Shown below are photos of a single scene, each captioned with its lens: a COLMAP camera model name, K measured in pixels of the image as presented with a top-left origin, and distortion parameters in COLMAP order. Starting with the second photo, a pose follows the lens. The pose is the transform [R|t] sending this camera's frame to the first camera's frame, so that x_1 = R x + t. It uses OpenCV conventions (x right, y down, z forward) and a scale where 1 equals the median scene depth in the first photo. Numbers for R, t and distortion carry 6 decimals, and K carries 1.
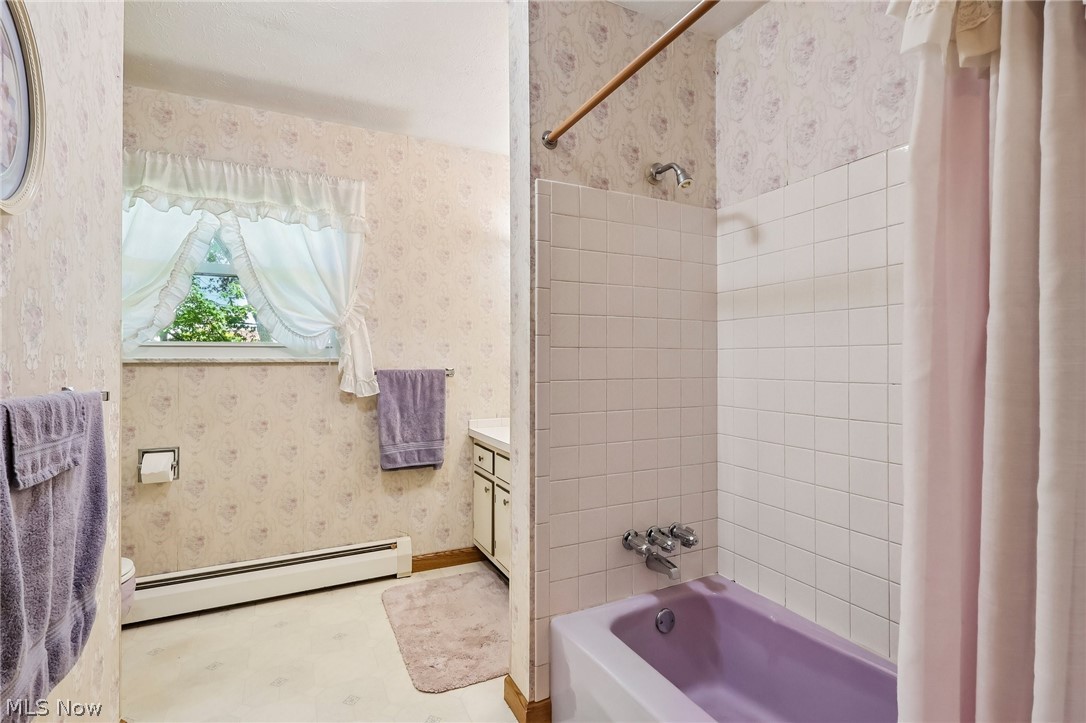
lens RADIAL K [[504.5, 0, 544.2], [0, 504.5, 363.6], [0, 0, 1]] dist [-0.000972, 0.000330]
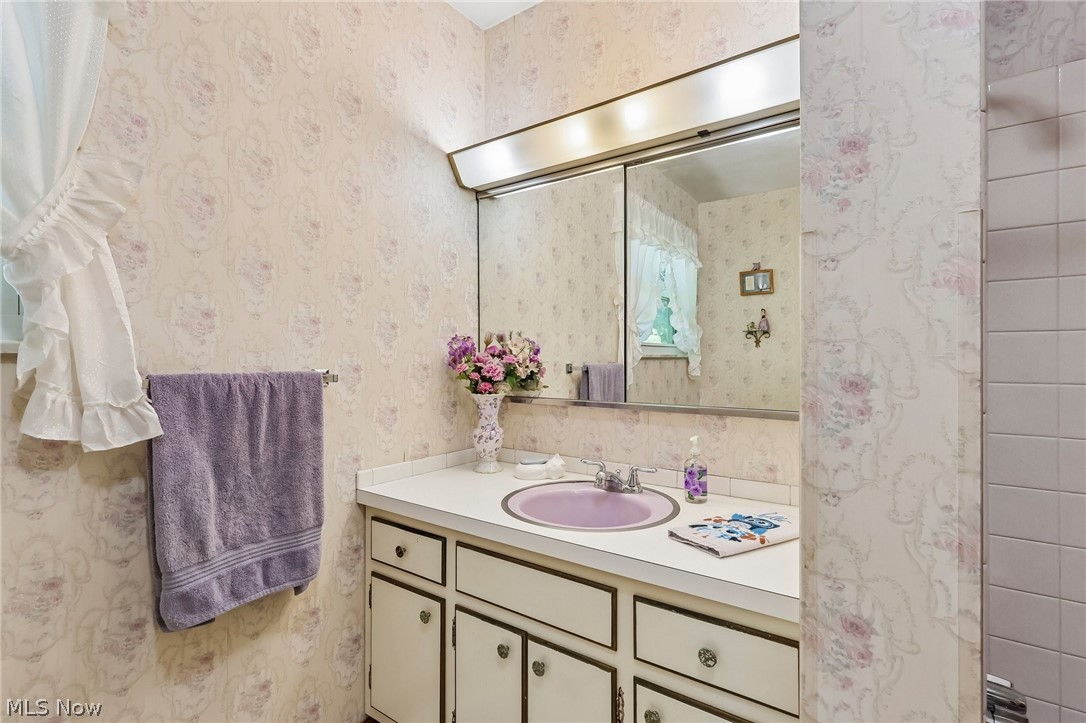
lens RADIAL K [[504.5, 0, 541.1], [0, 504.5, 360.9], [0, 0, 1]] dist [-0.000972, 0.000330]
pose [[0.883184, 0.000059, 0.469027, -0.243890], [0.001934, 0.999991, -0.003768, 0.003469], [-0.469023, 0.004235, 0.883176, 0.512246]]
